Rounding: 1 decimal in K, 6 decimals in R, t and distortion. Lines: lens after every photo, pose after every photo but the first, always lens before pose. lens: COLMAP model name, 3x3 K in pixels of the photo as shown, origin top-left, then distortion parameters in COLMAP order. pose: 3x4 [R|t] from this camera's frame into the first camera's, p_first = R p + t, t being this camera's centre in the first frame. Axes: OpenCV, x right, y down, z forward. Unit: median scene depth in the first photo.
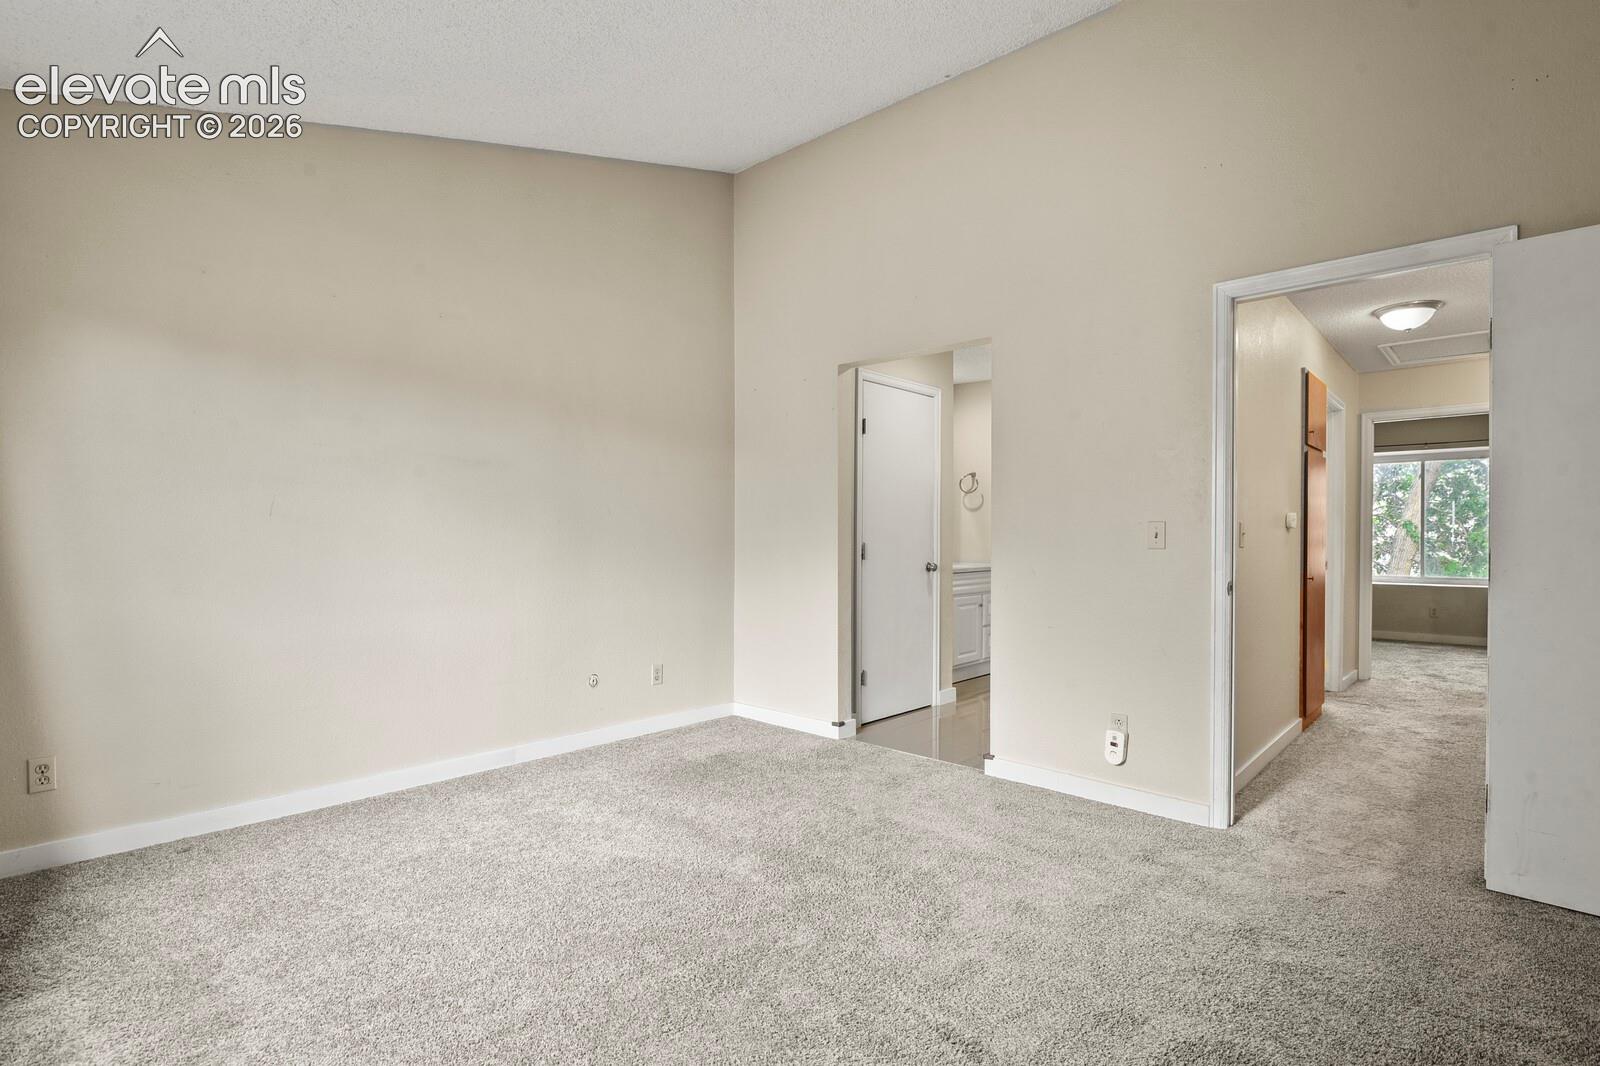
lens RADIAL K [[778.4, 0, 800.1], [0, 778.4, 532.7], [0, 0, 1]] dist [-0.005399, -0.004371]
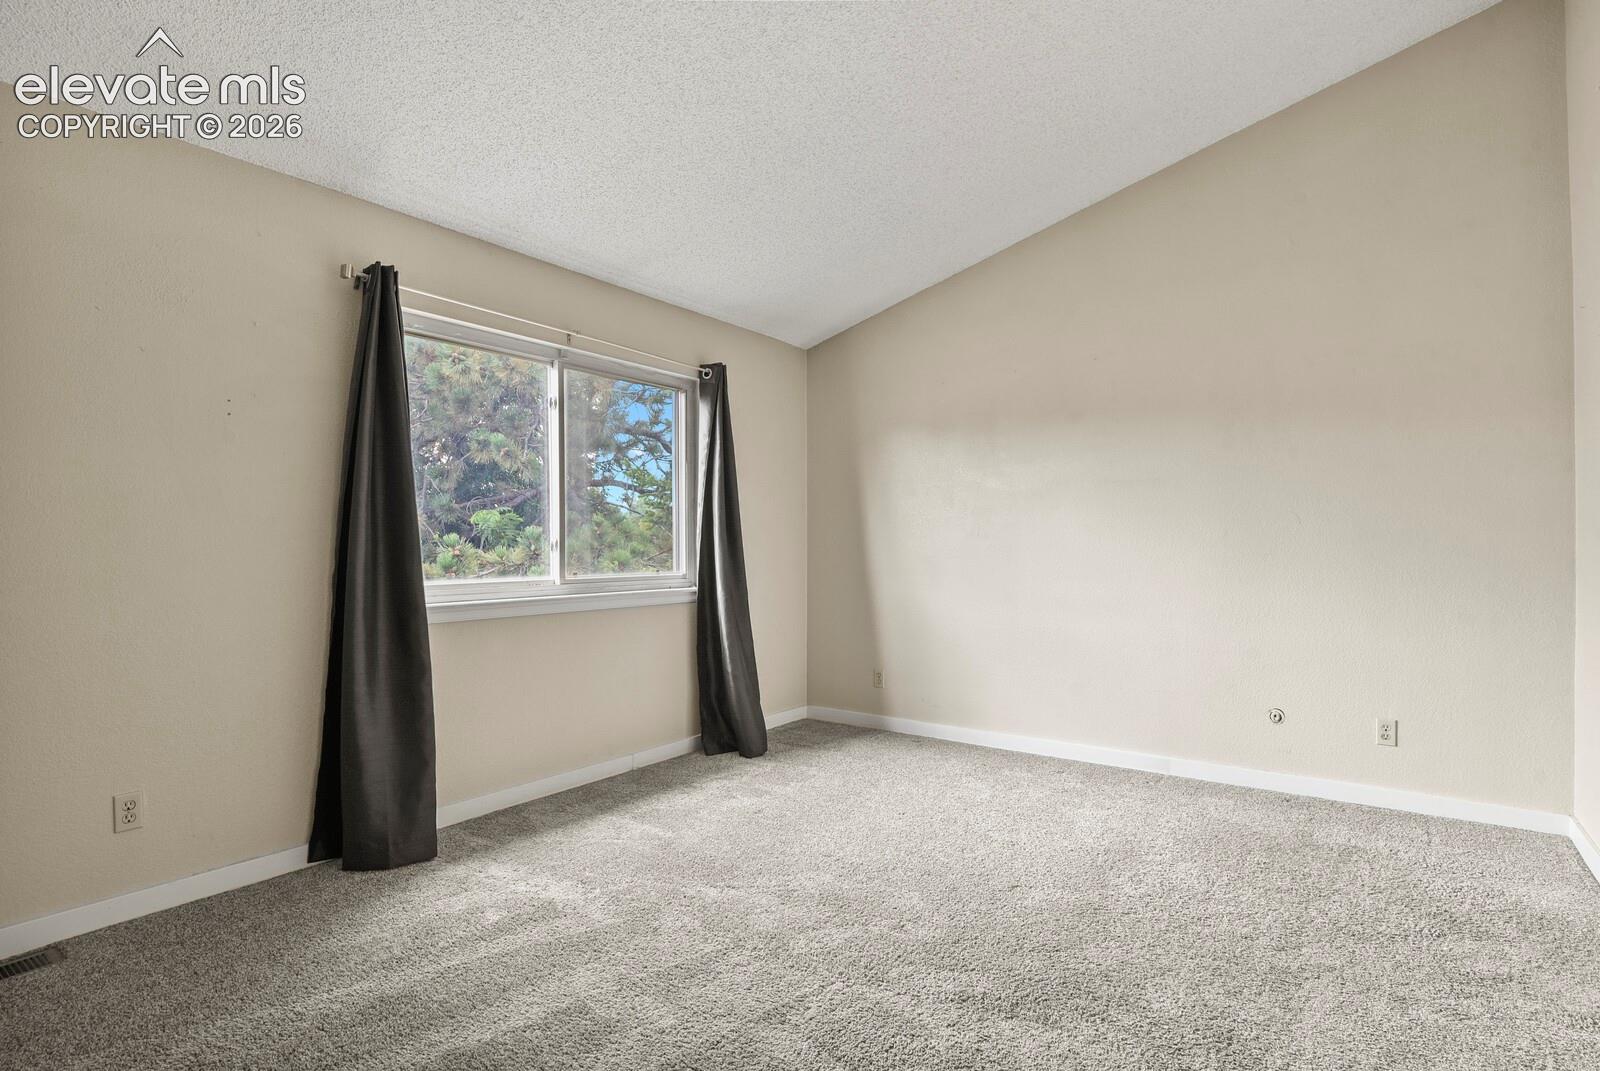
lens RADIAL K [[778.4, 0, 800.7], [0, 778.4, 542.3], [0, 0, 1]] dist [-0.005399, -0.004371]
pose [[0.102518, -0.014796, -0.994621, 0.654643], [0.003965, 0.999888, -0.014466, 0.008958], [0.994723, -0.002461, 0.102566, 0.465454]]
